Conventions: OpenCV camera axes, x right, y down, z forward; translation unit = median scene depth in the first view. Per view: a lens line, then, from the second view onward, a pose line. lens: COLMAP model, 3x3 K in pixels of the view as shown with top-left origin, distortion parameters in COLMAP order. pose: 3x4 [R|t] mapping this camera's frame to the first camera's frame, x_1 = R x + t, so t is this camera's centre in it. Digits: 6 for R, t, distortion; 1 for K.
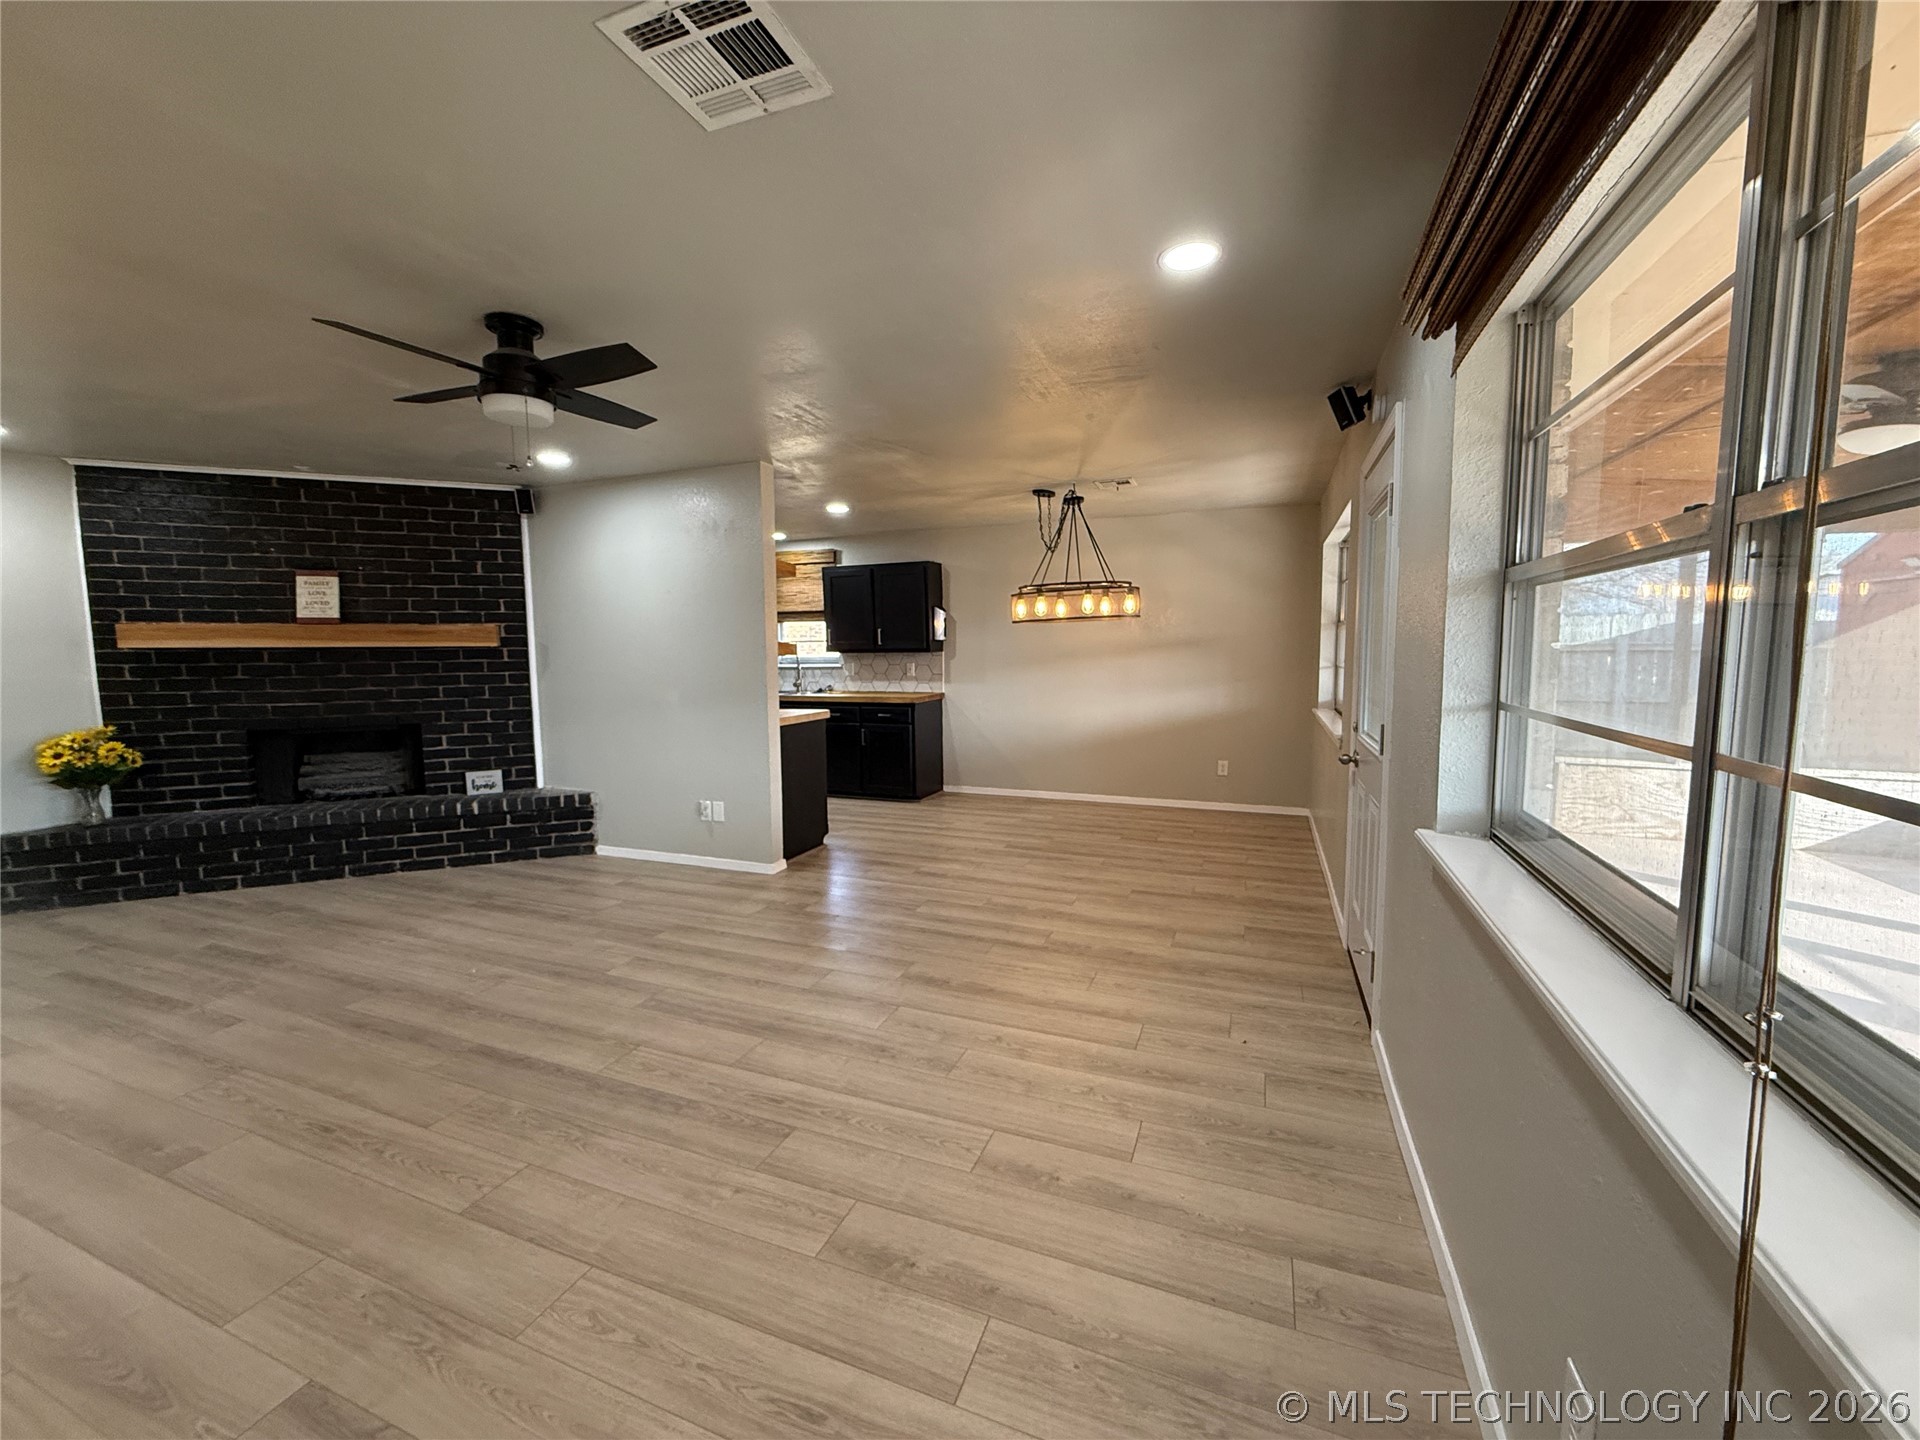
lens RADIAL K [[768.0, 0, 960.0], [0, 768.0, 720.0], [0, 0, 1]] dist [0.001833, 0.000013]
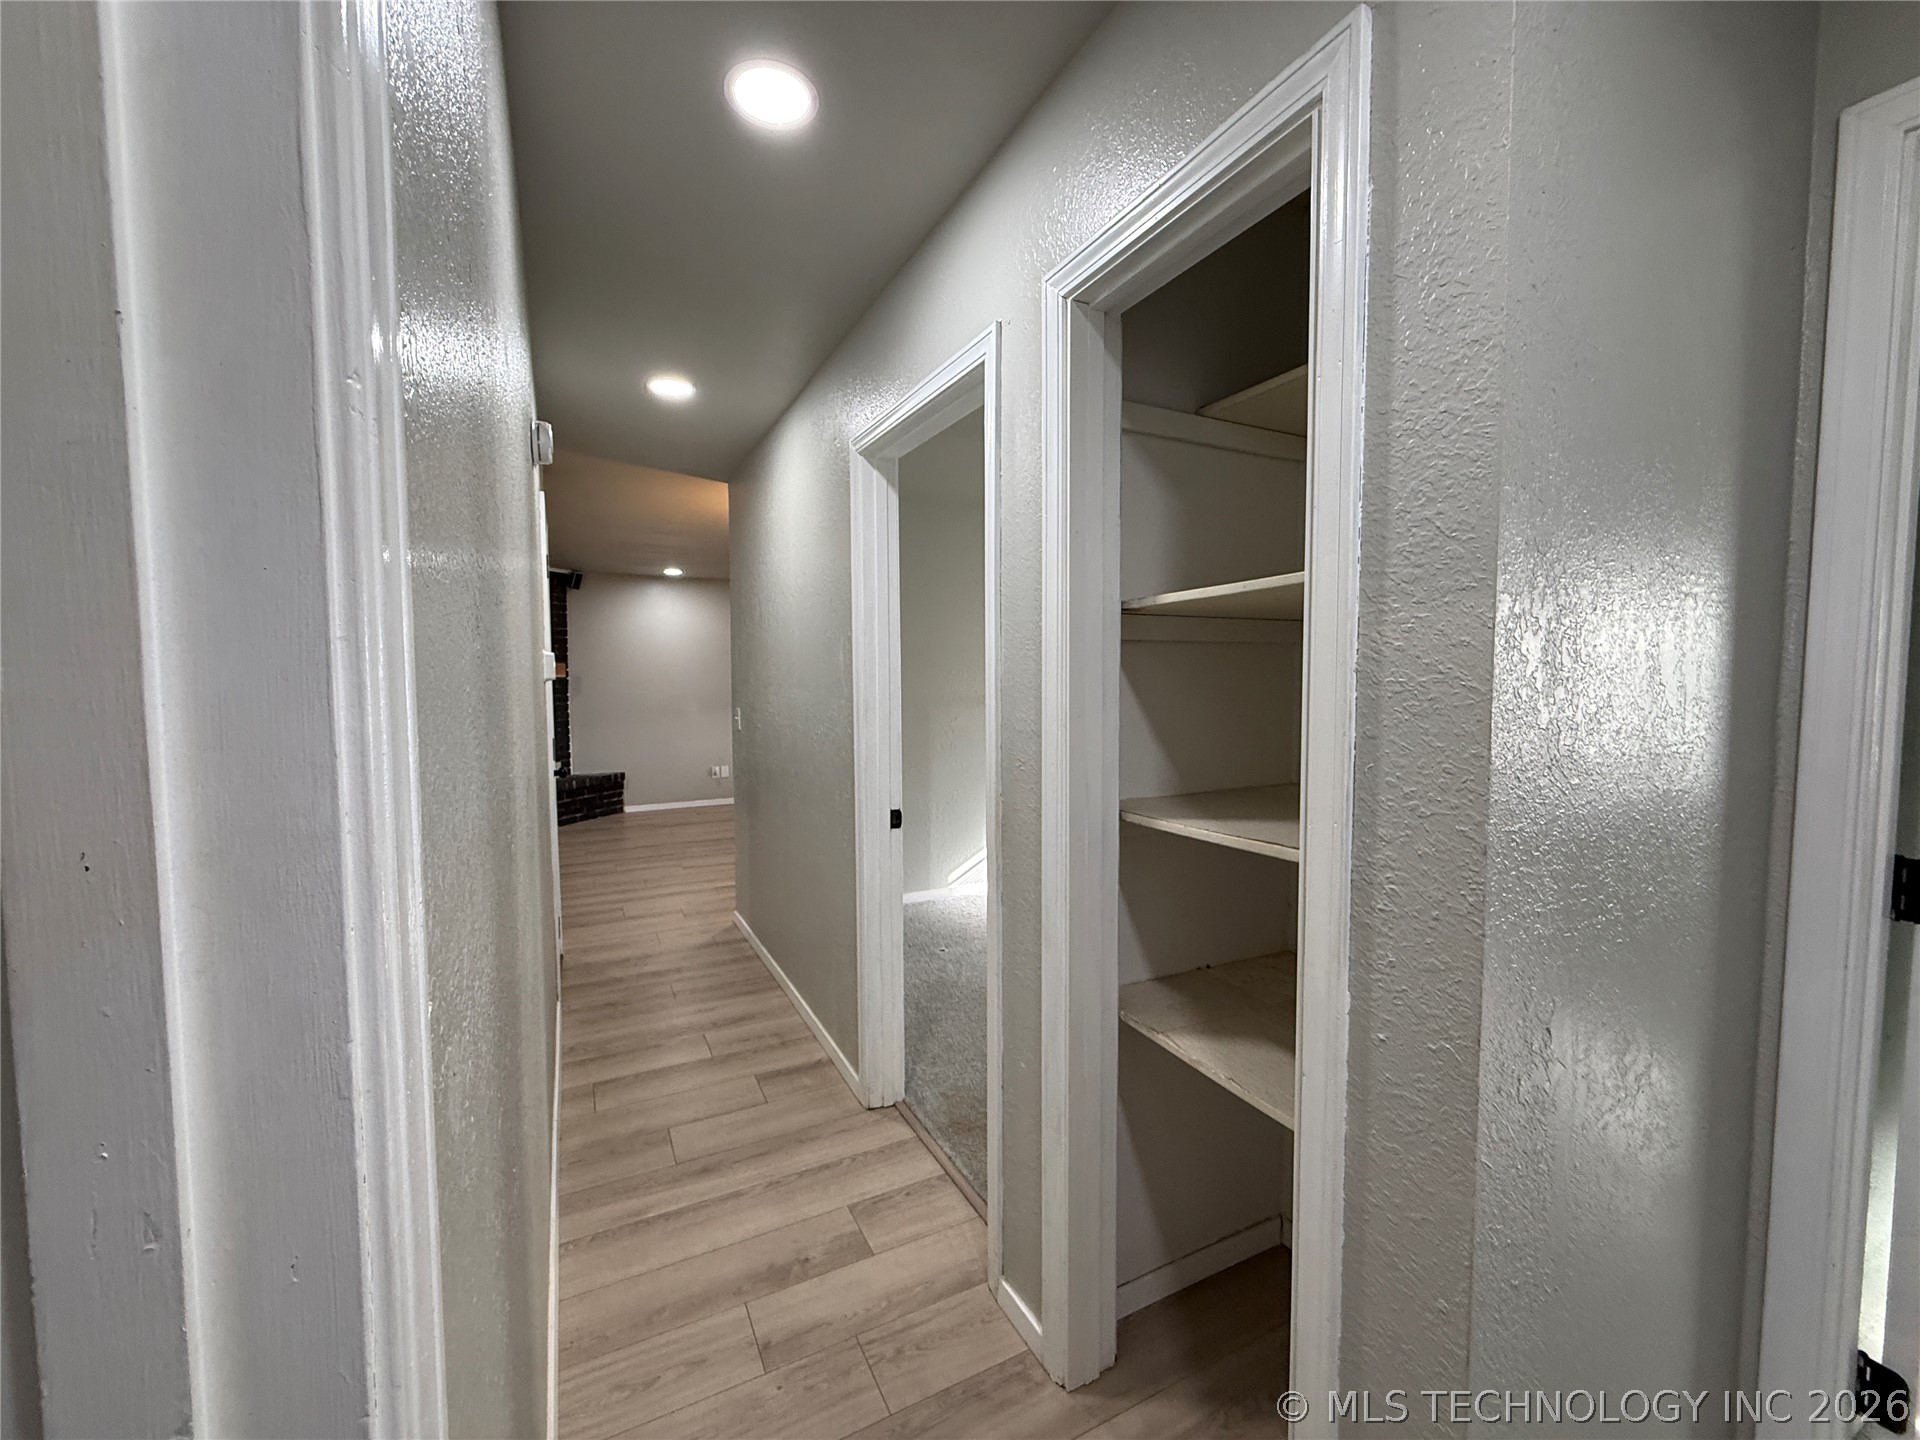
lens RADIAL K [[768.0, 0, 960.0], [0, 768.0, 720.0], [0, 0, 1]] dist [0.001833, 0.000013]
pose [[0.664592, -0.038586, 0.746209, -1.182619], [0.070497, 0.997449, -0.011208, 0.056198], [-0.743873, 0.060054, 0.665617, -0.533087]]
